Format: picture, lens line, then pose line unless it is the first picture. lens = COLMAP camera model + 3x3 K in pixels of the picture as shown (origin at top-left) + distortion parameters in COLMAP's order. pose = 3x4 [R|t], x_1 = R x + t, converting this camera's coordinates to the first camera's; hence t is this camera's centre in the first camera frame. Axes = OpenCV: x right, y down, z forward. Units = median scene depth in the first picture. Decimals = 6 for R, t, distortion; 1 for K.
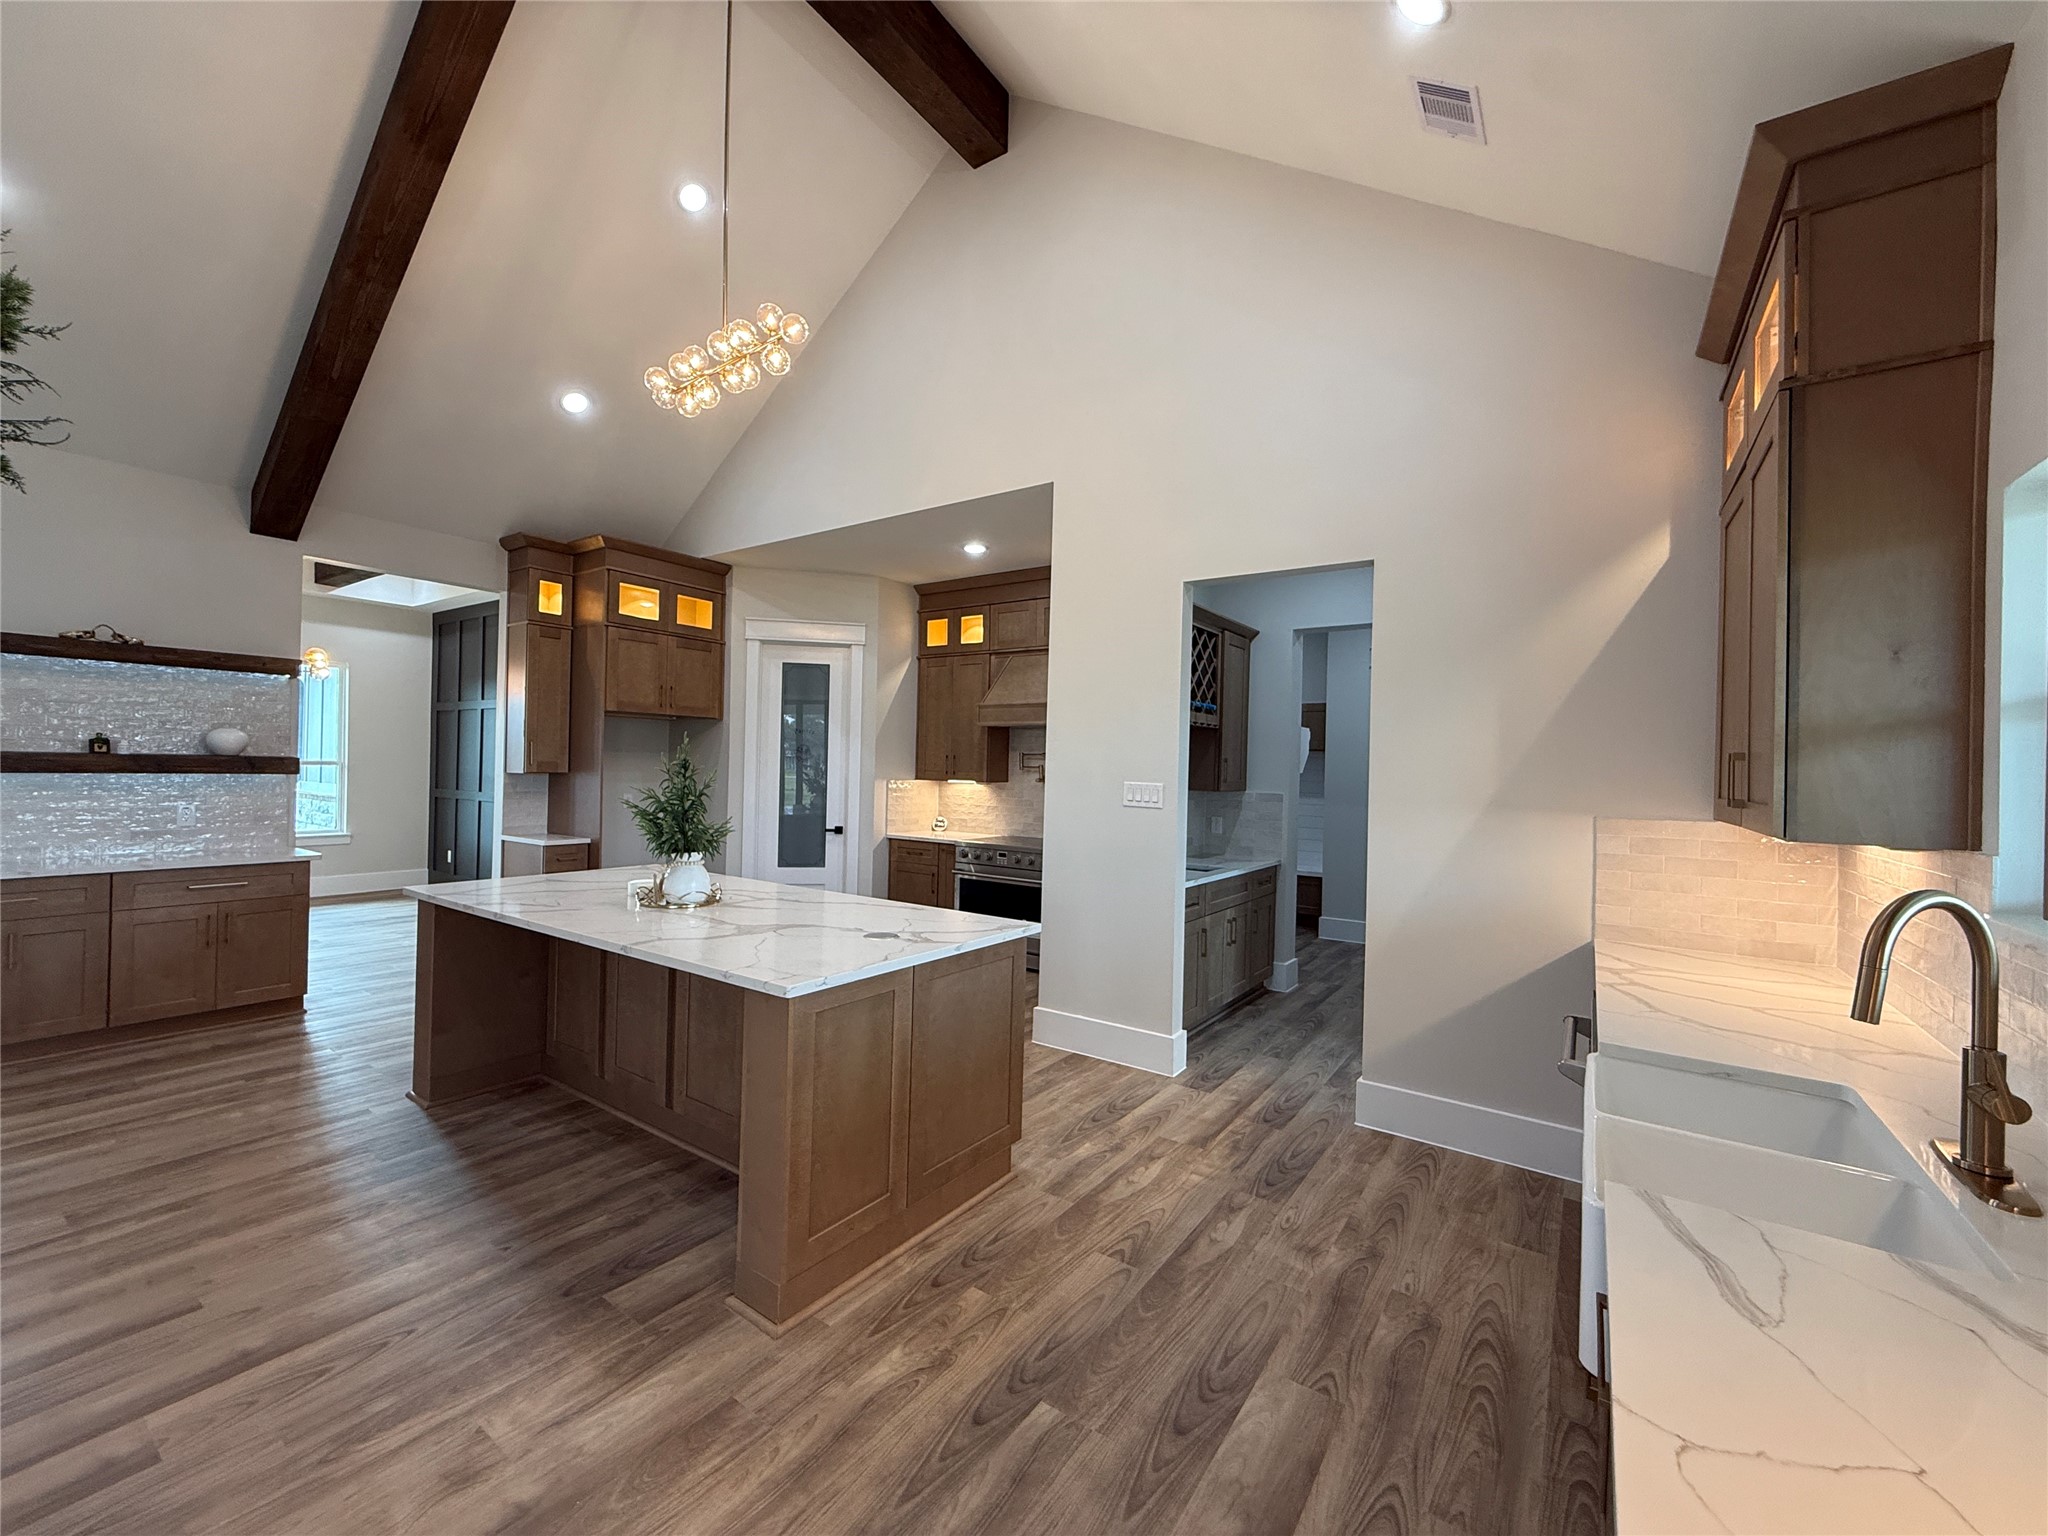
lens RADIAL K [[821.0, 0, 1016.5], [0, 821.0, 761.0], [0, 0, 1]] dist [0.004074, 0.000043]
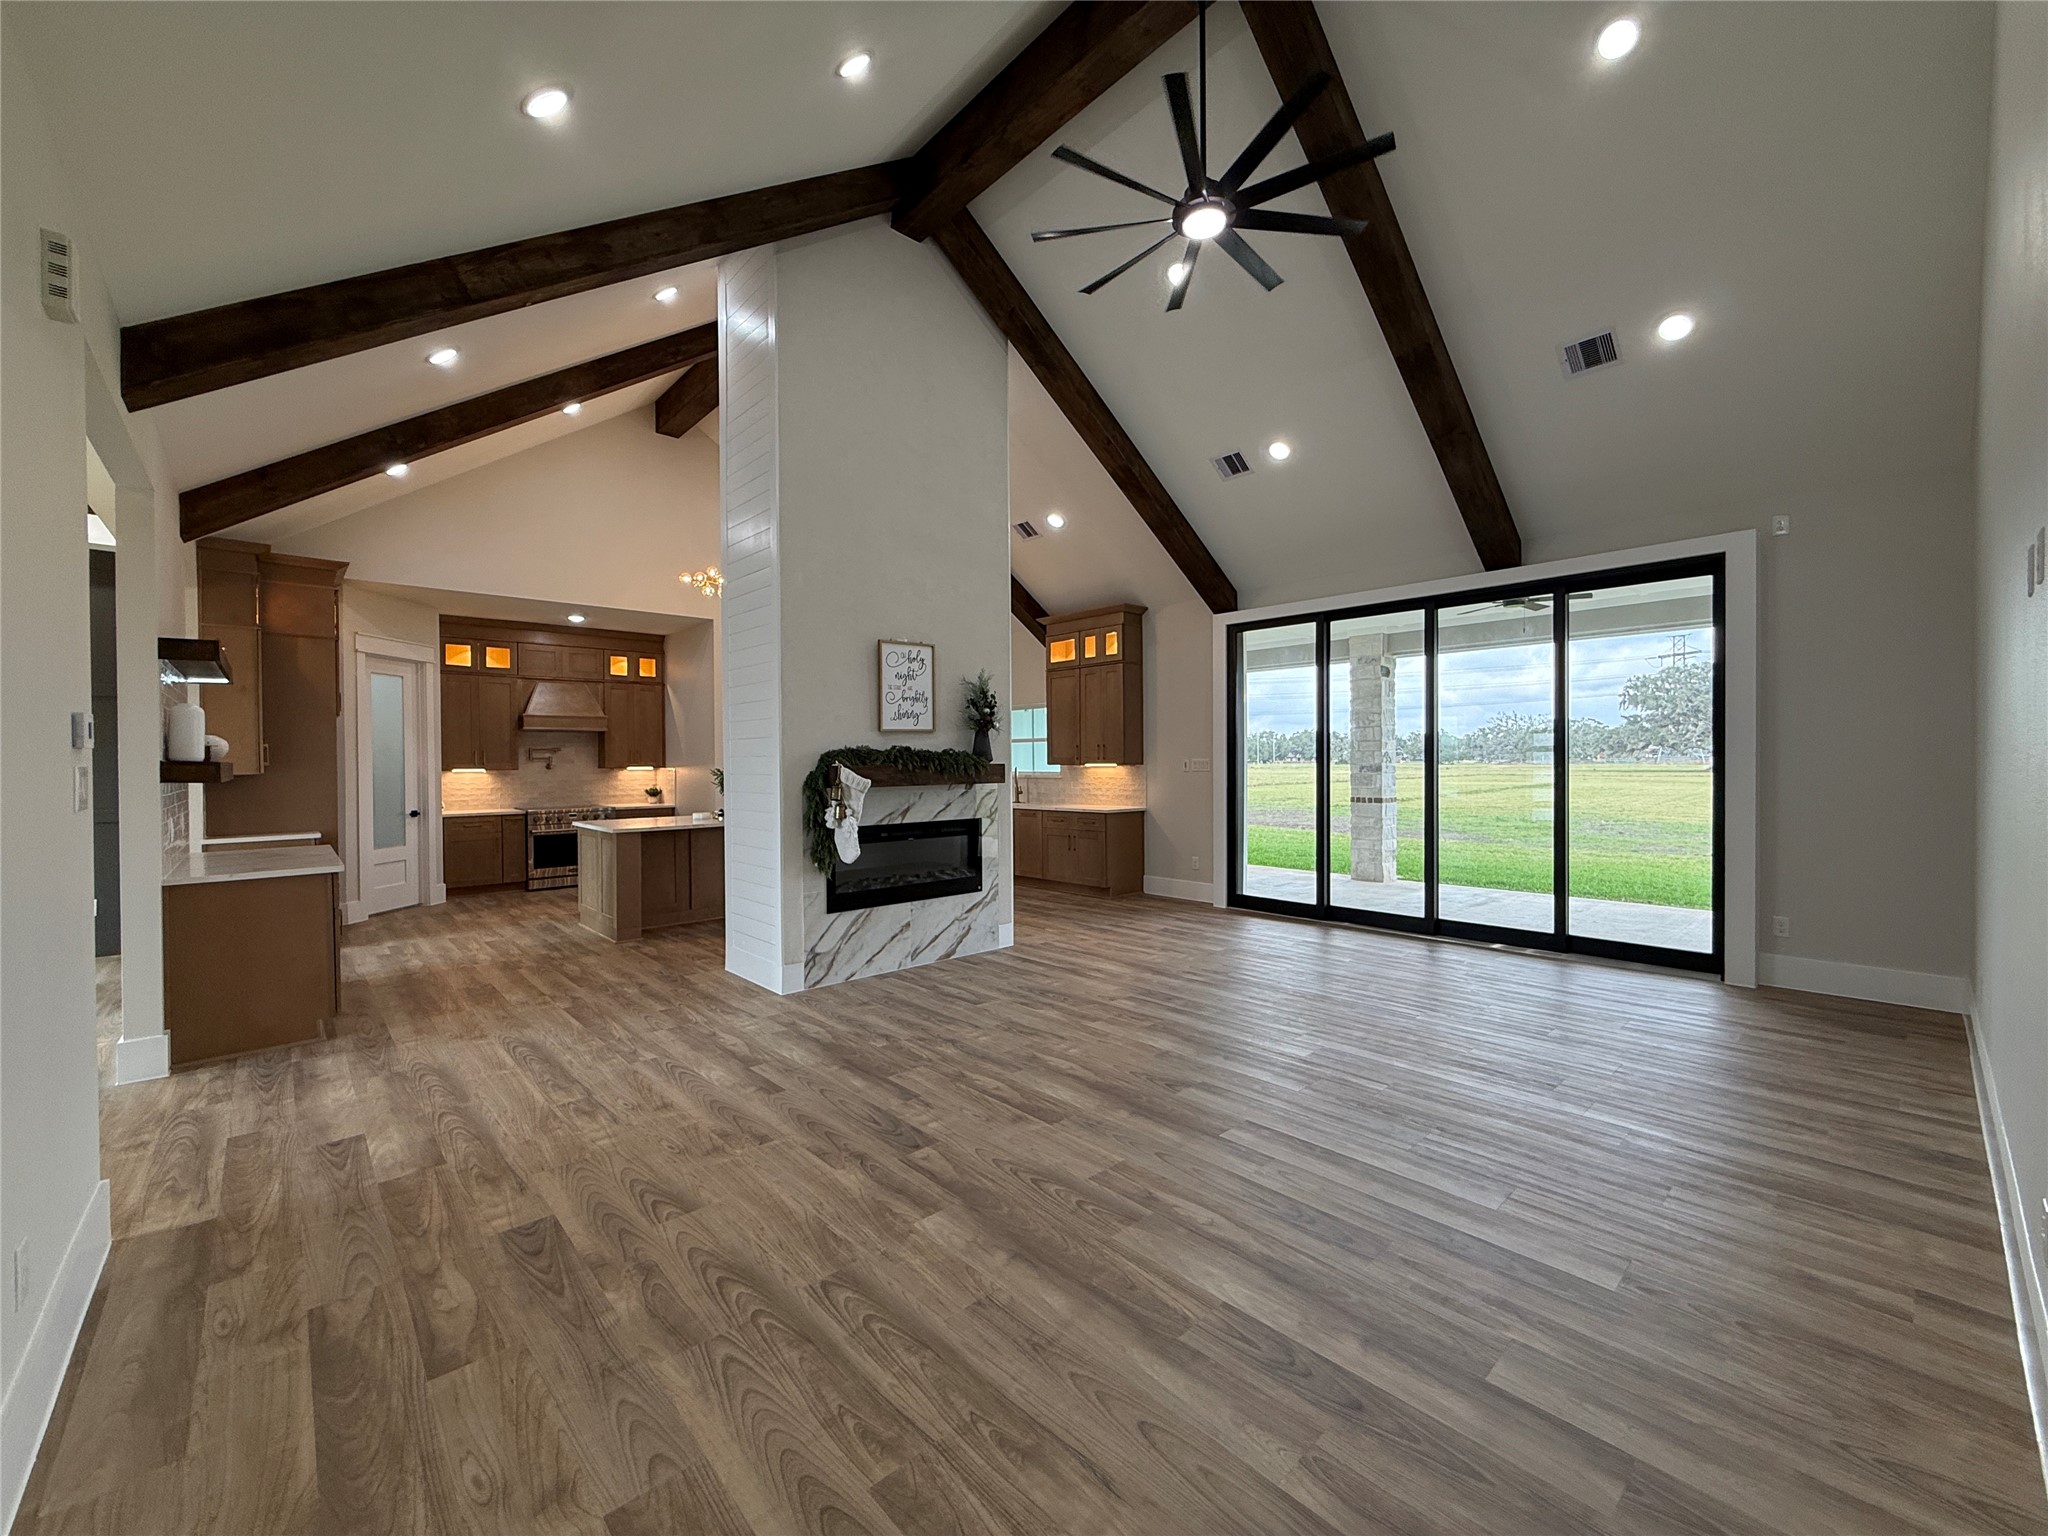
lens RADIAL K [[819.3, 0, 1020.4], [0, 819.3, 766.2], [0, 0, 1]] dist [0.000005, 0.000255]
pose [[0.214449, -0.031761, 0.976219, -2.240327], [0.005507, 0.999495, 0.031309, -0.035661], [-0.976720, -0.001338, 0.214515, -0.250015]]
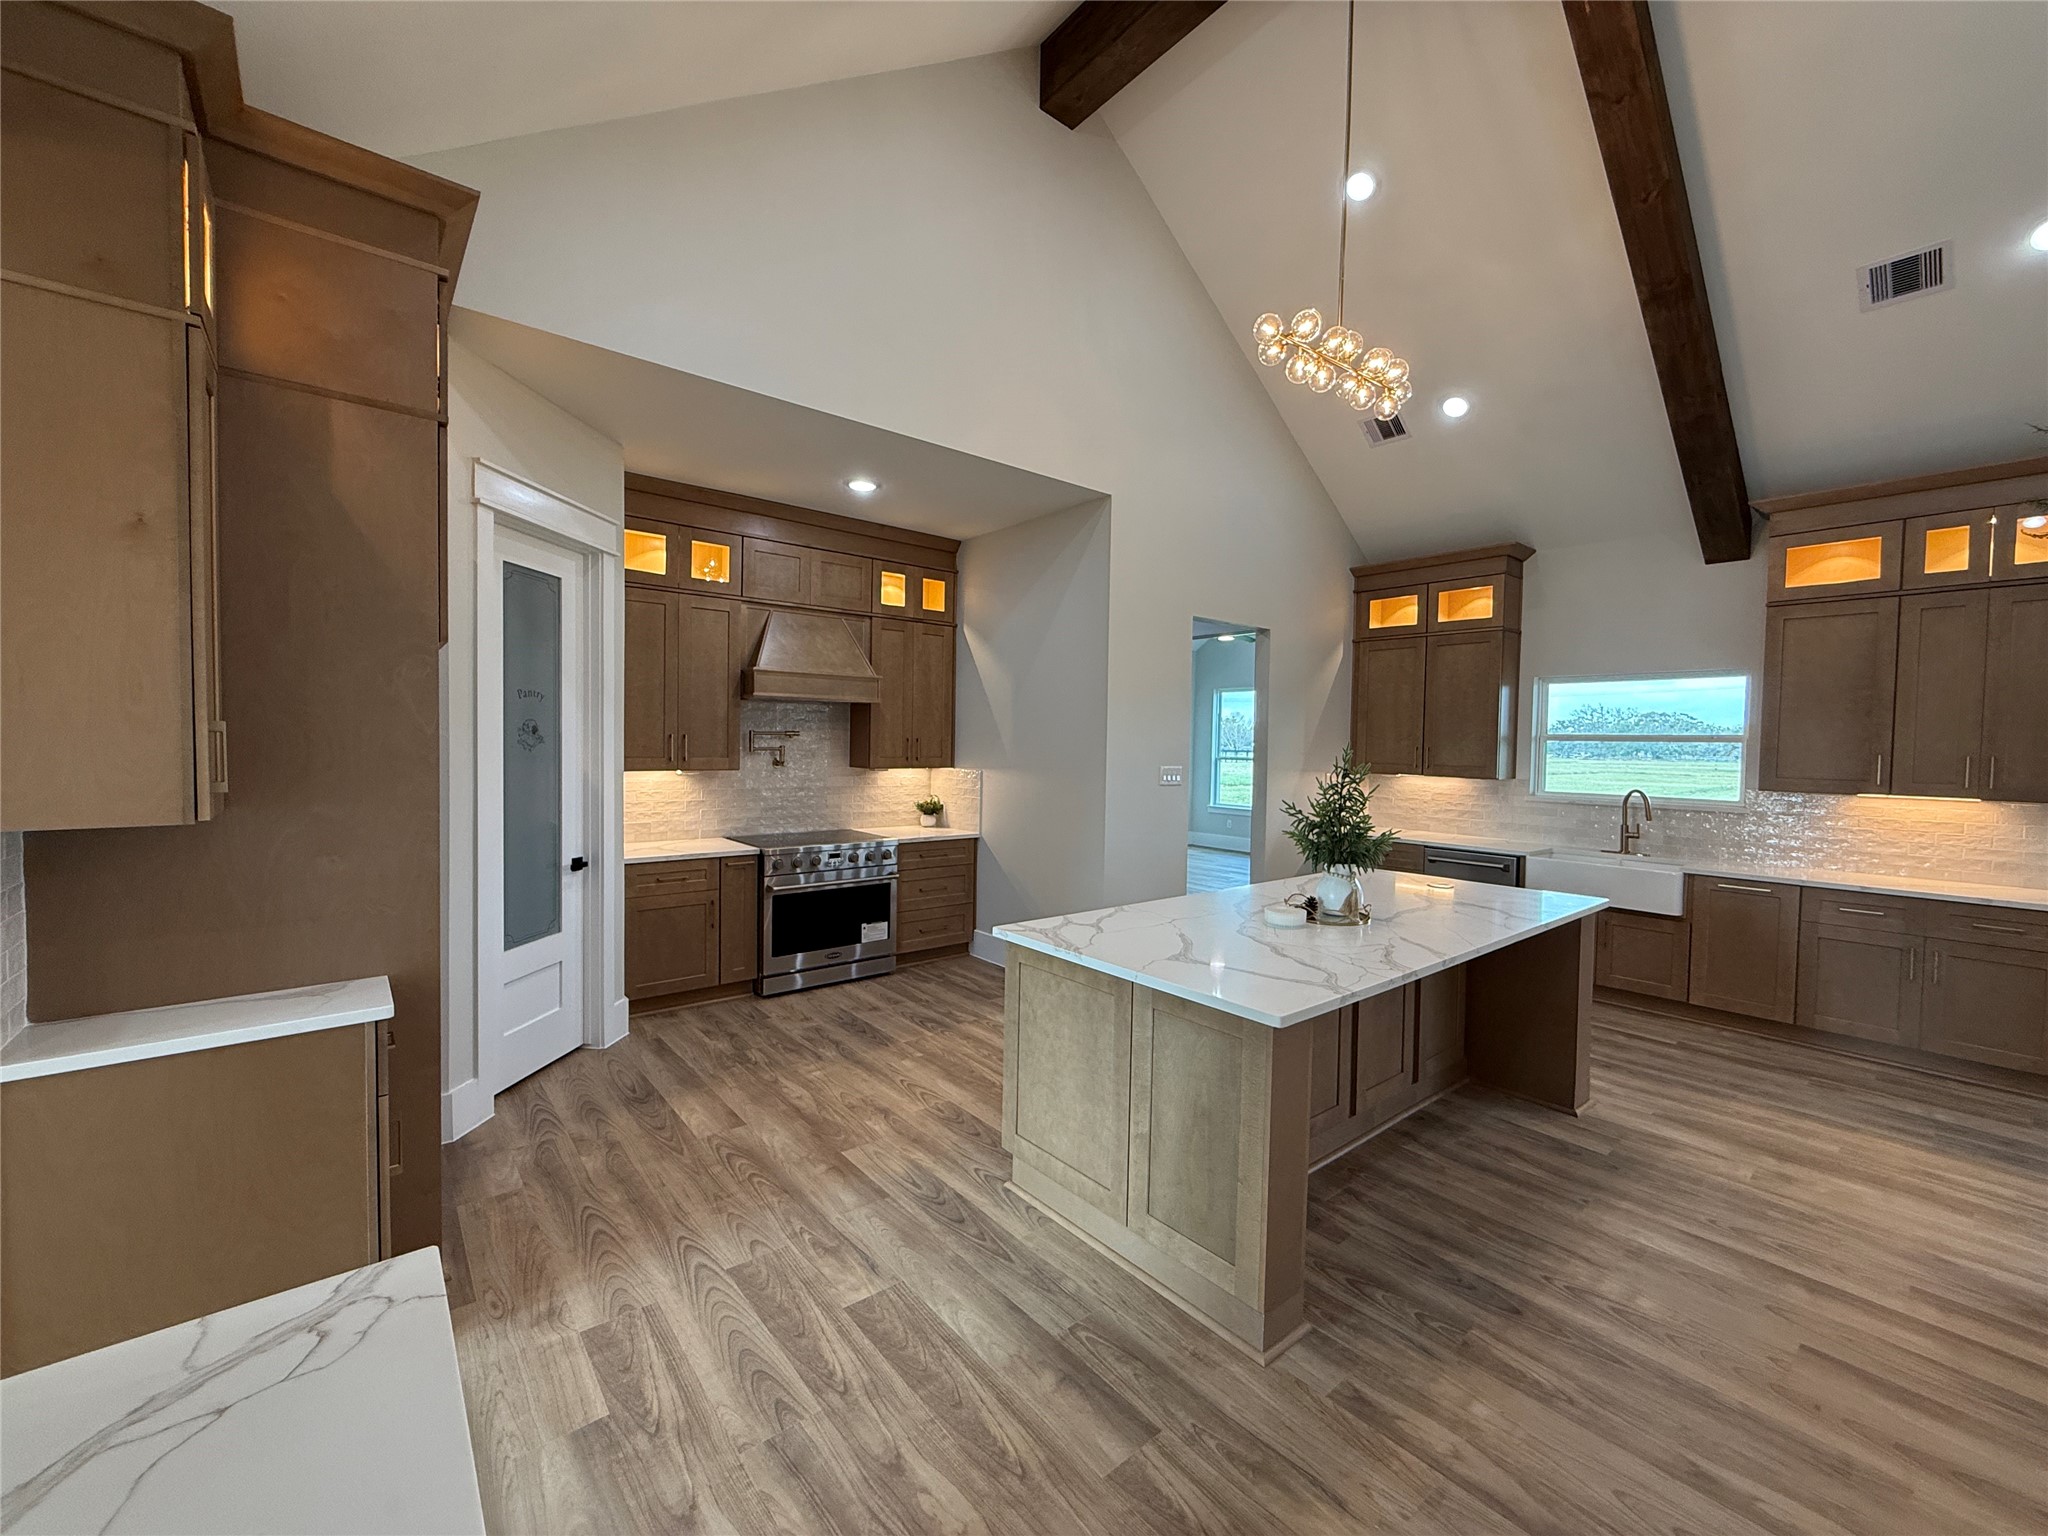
lens RADIAL K [[817.3, 0, 1020.4], [0, 817.3, 768.2], [0, 0, 1]] dist [-0.000759, 0.000093]
pose [[0.266621, -0.051111, 0.962445, -1.292233], [-0.019594, 0.998099, 0.058432, -0.047246], [-0.963602, -0.034437, 0.265113, 1.002302]]
